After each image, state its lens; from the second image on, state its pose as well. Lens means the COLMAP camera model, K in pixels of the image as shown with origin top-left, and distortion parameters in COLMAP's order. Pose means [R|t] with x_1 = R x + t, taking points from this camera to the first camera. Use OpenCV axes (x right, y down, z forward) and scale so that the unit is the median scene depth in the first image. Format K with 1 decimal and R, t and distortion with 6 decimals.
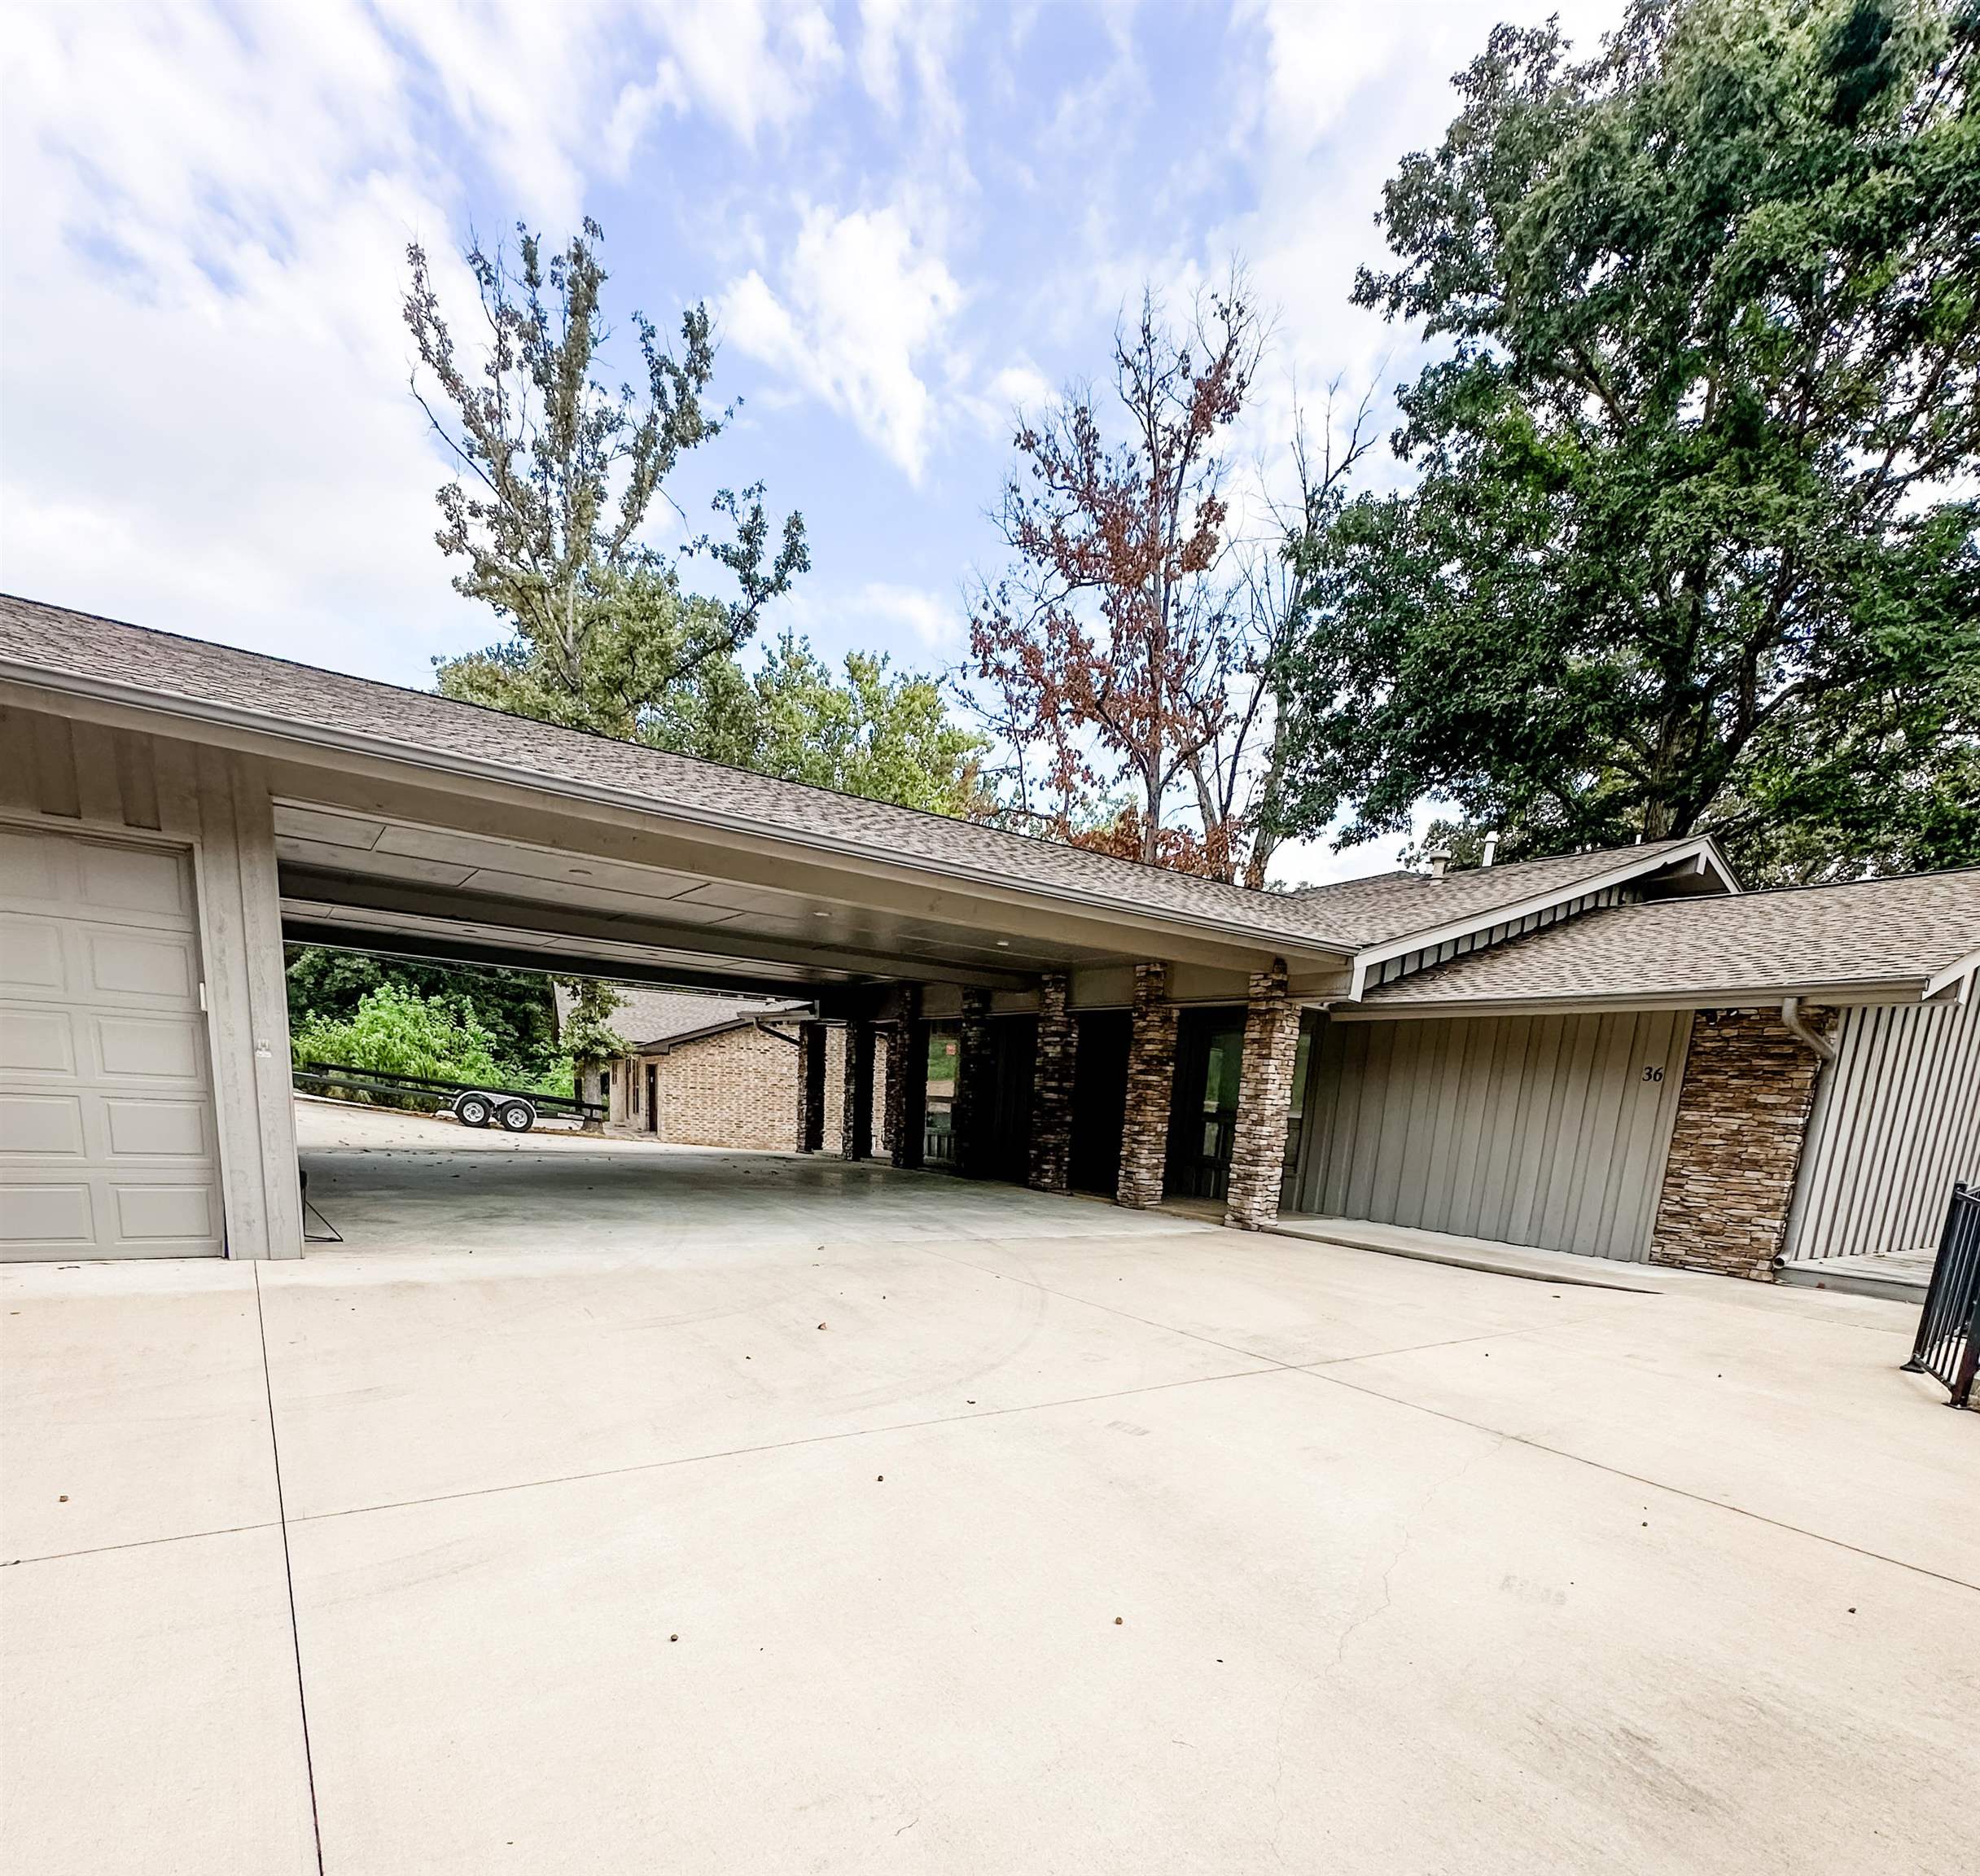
lens RADIAL K [[1056.2, 0, 992.6], [0, 1056.2, 1318.7], [0, 0, 1]] dist [0.002231, -0.002011]
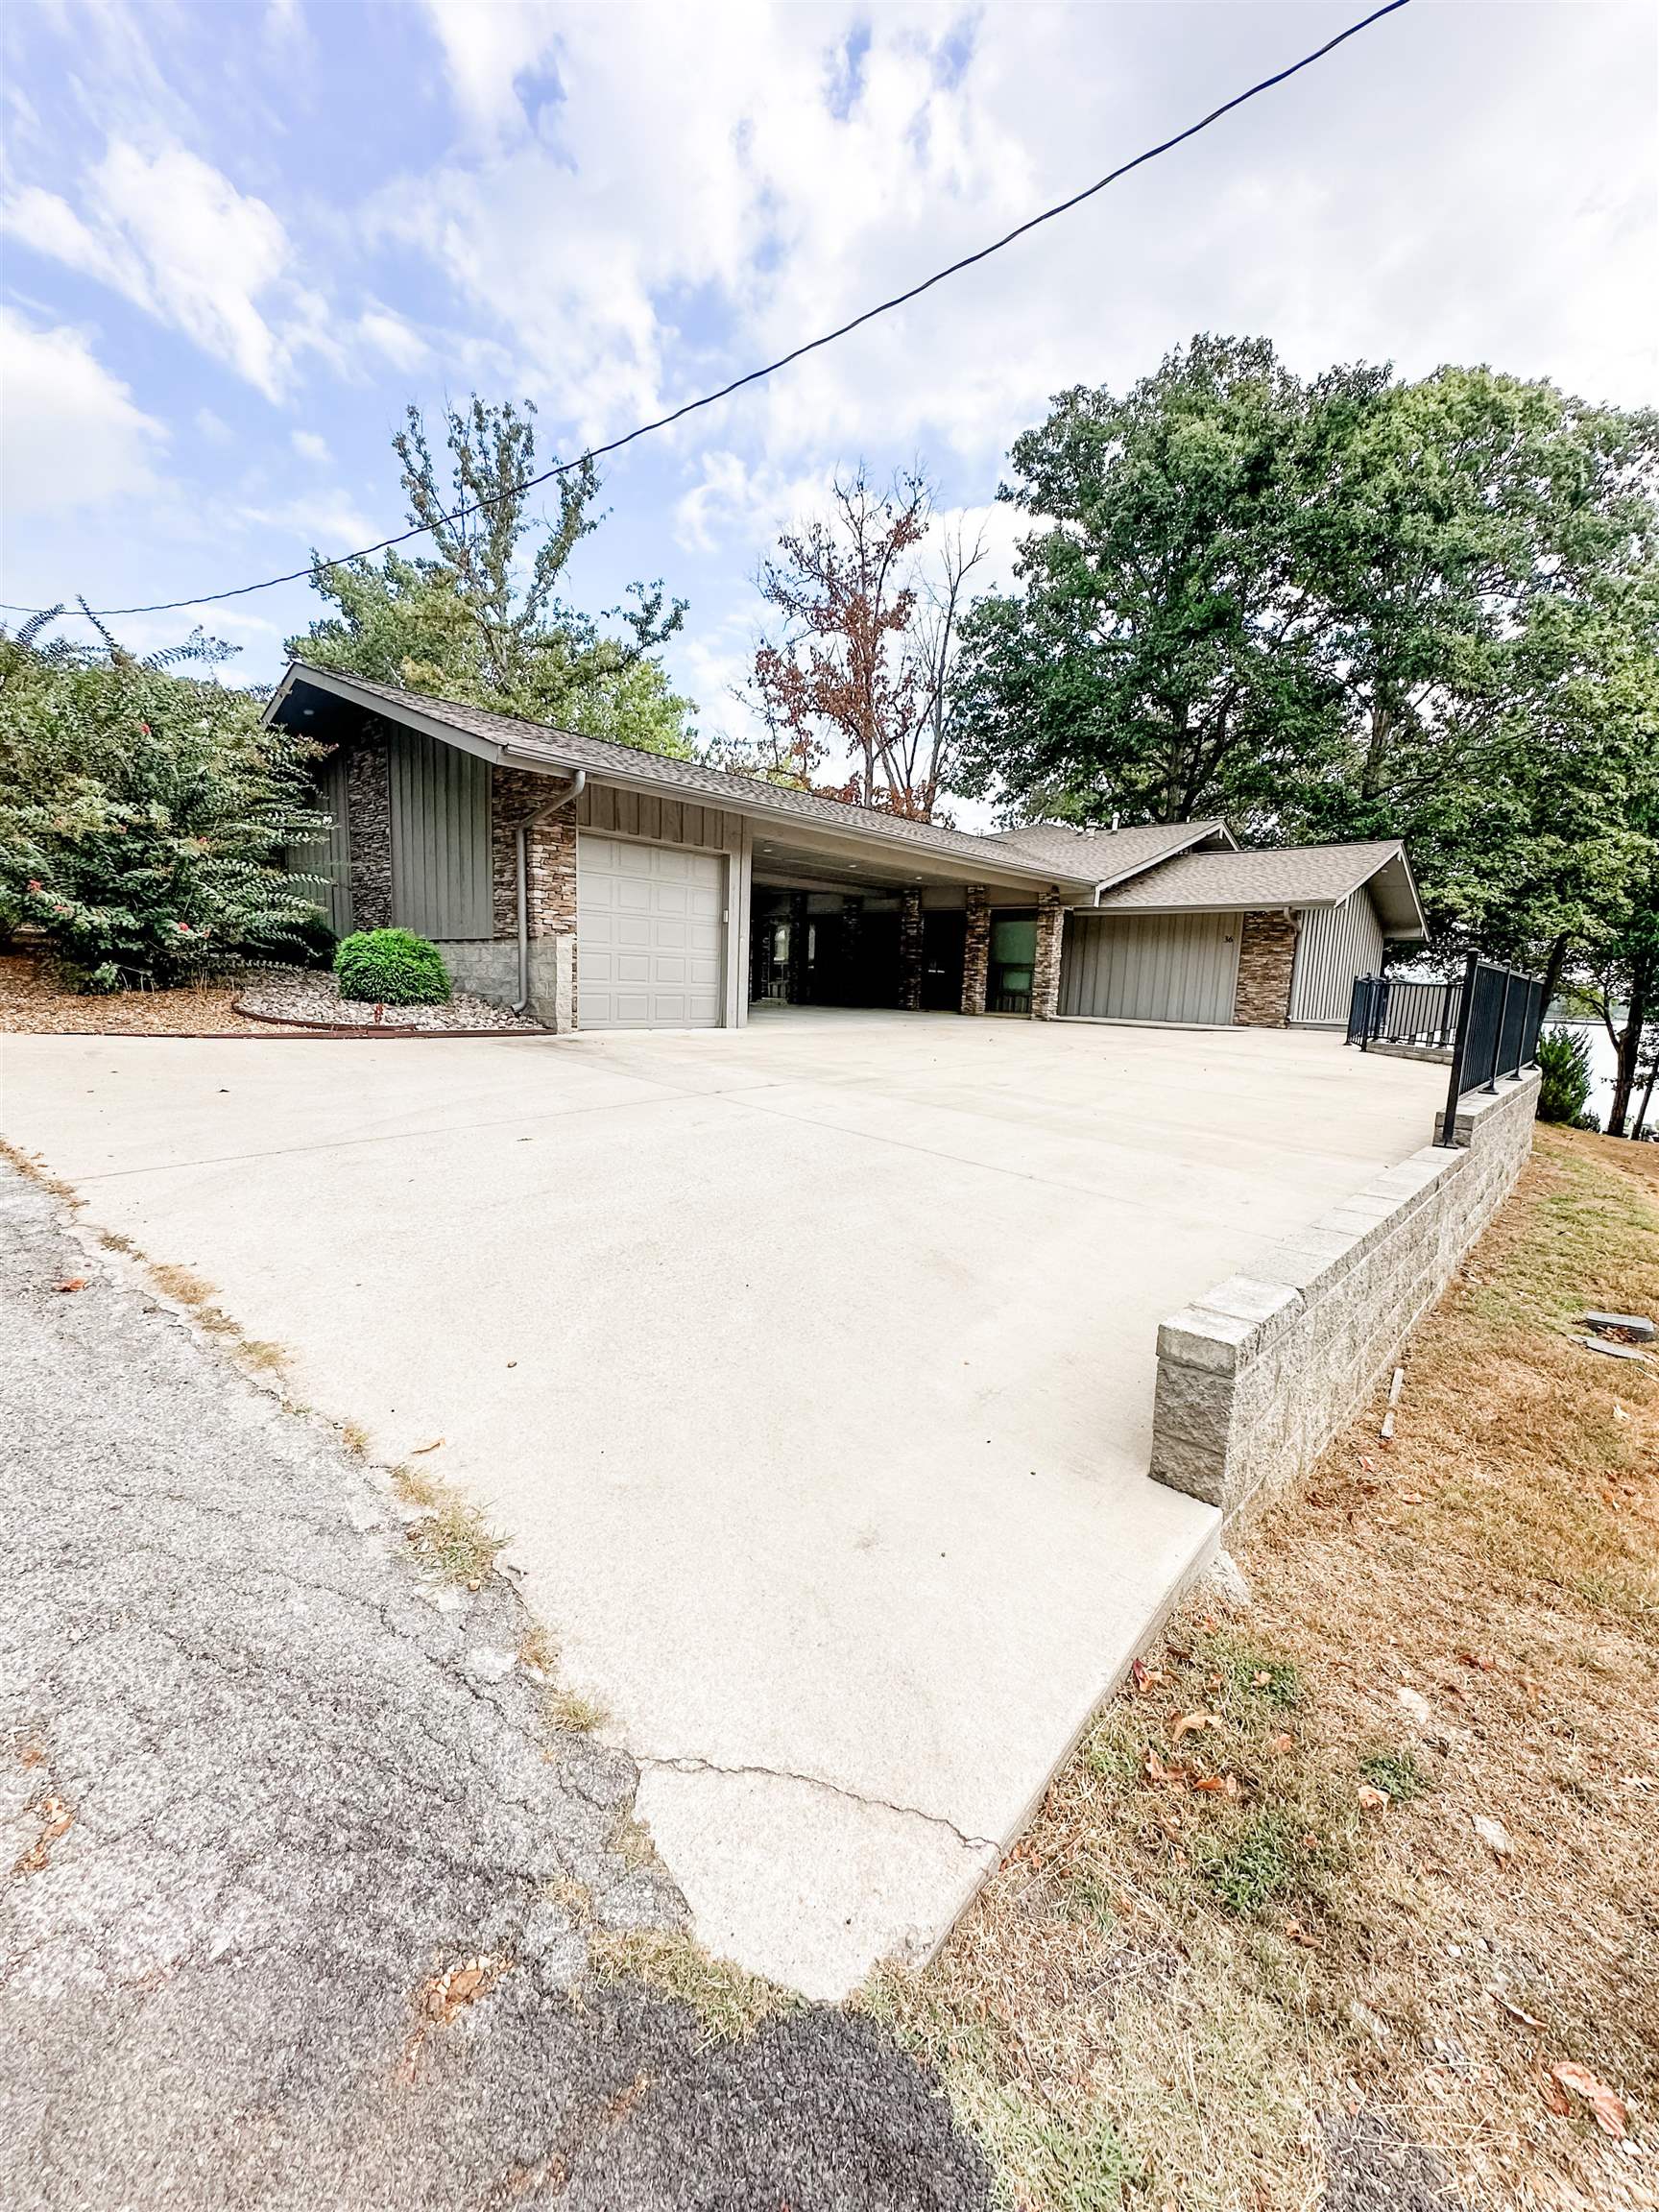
lens RADIAL K [[896.0, 0, 829.5], [0, 896.0, 1106.0], [0, 0, 1]] dist [-0.000691, 0.000011]
pose [[0.973930, -0.056229, 0.219769, -0.292300], [0.067861, 0.996646, -0.045738, 0.068471], [-0.216460, 0.059460, 0.974479, -0.294371]]
